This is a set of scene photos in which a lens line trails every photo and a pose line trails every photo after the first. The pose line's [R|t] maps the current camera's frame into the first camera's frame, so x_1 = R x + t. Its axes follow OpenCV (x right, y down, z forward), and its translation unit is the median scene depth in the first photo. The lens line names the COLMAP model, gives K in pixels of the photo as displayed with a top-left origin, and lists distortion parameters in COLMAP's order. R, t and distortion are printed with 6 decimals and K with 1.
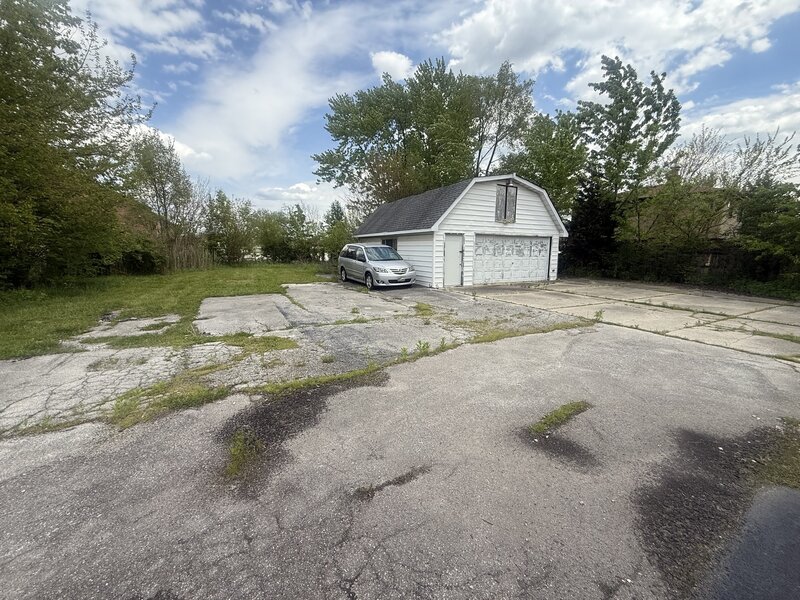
lens RADIAL K [[323.5, 0, 395.8], [0, 323.5, 299.6], [0, 0, 1]] dist [-0.000233, -0.000120]
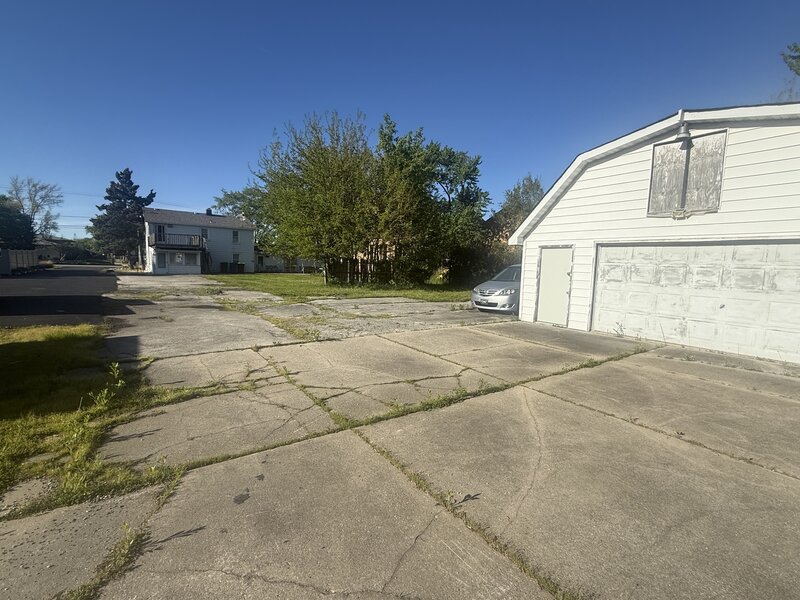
lens RADIAL K [[370.9, 0, 400.0], [0, 370.9, 300.0], [0, 0, 1]] dist [-0.000379, -0.000064]
pose [[0.100396, 0.086884, -0.991147, 0.857491], [-0.189602, 0.979595, 0.066666, -0.078172], [0.976715, 0.181230, 0.114821, 0.574337]]
